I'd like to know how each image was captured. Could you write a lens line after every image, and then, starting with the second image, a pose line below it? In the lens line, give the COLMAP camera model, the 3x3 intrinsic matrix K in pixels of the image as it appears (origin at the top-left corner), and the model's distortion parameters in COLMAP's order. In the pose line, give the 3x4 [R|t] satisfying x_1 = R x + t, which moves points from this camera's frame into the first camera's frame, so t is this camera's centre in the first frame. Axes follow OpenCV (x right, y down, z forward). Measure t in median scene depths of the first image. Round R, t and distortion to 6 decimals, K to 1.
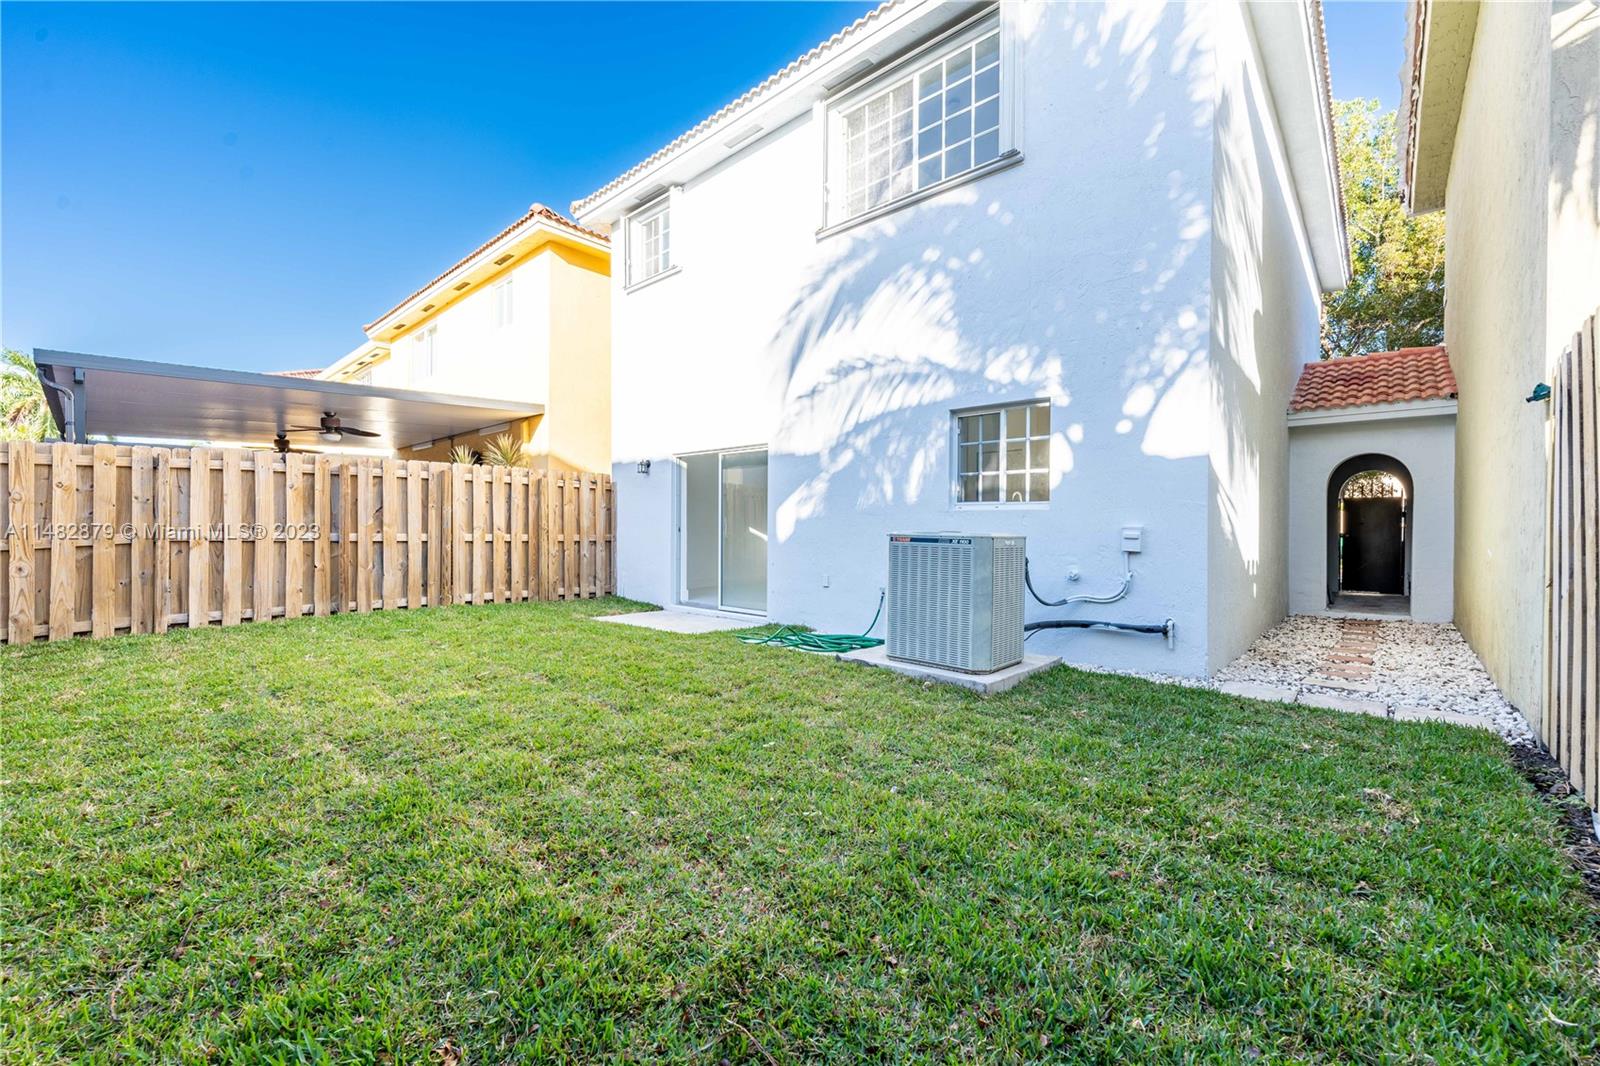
lens RADIAL K [[646.8, 0, 800.0], [0, 646.8, 533.0], [0, 0, 1]] dist [-0.000101, -0.000156]
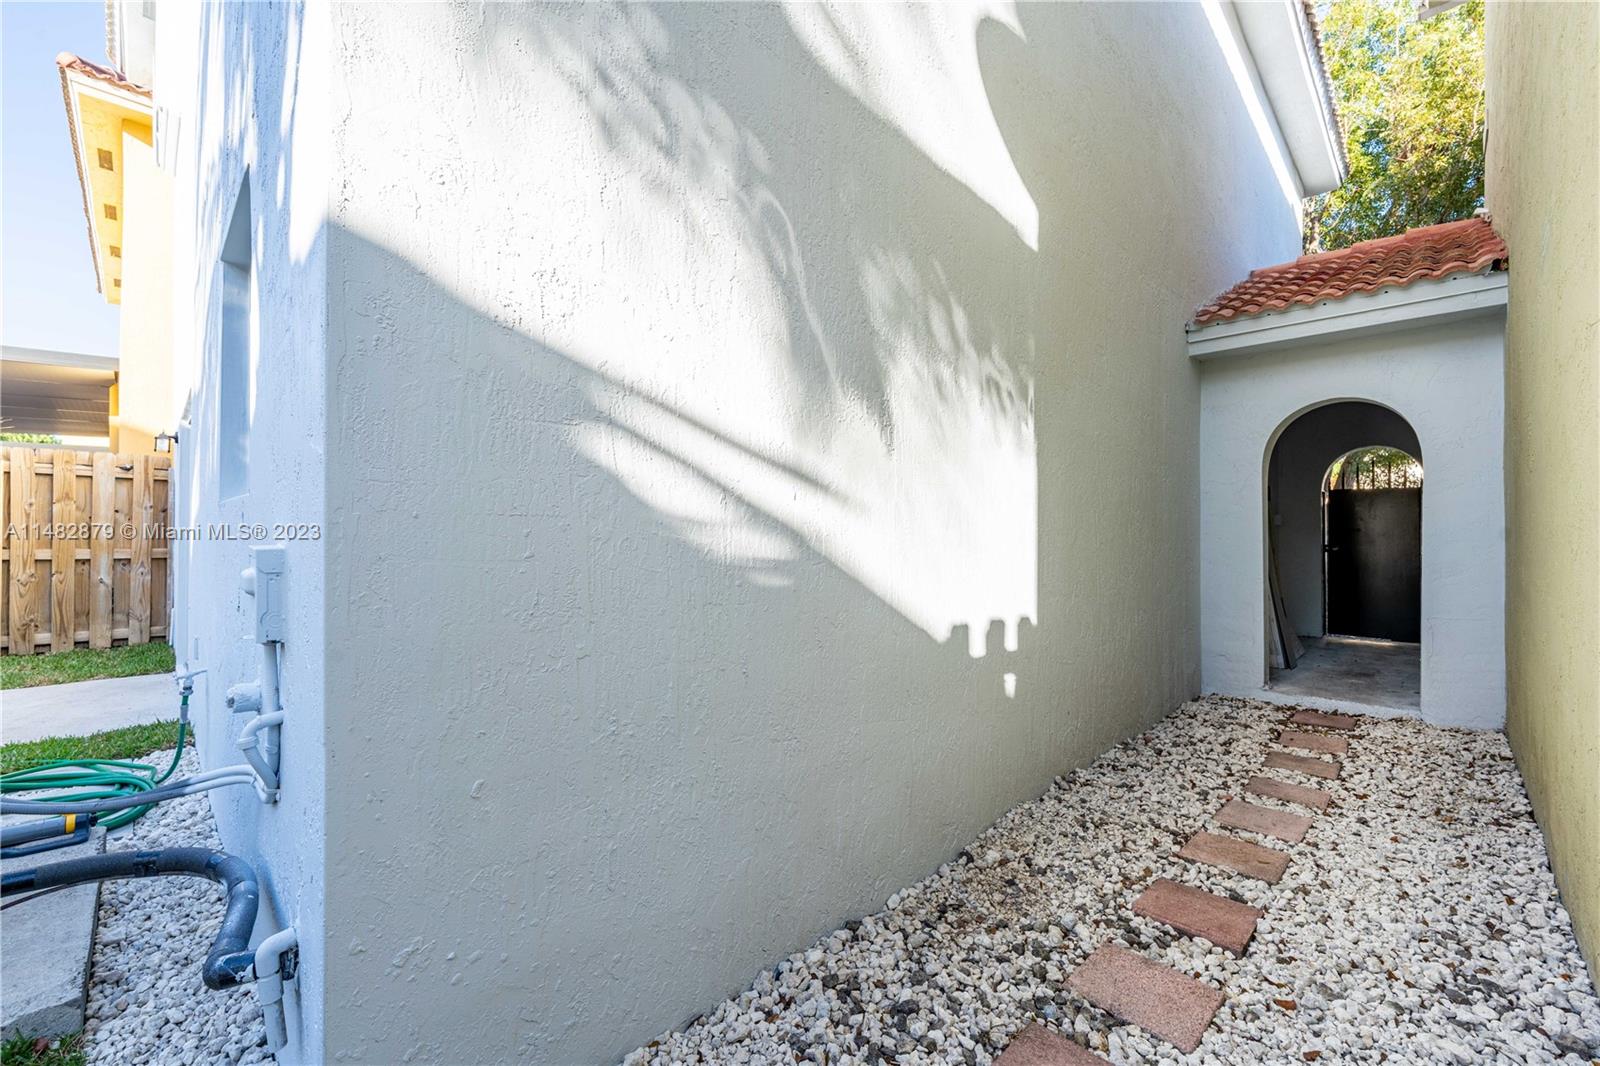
lens RADIAL K [[651.0, 0, 800.7], [0, 651.0, 529.6], [0, 0, 1]] dist [0.001905, 0.000328]
pose [[0.998997, -0.001294, -0.044763, 0.396642], [0.000629, 0.999889, -0.014863, -0.006869], [0.044777, 0.014820, 0.998887, 0.381833]]
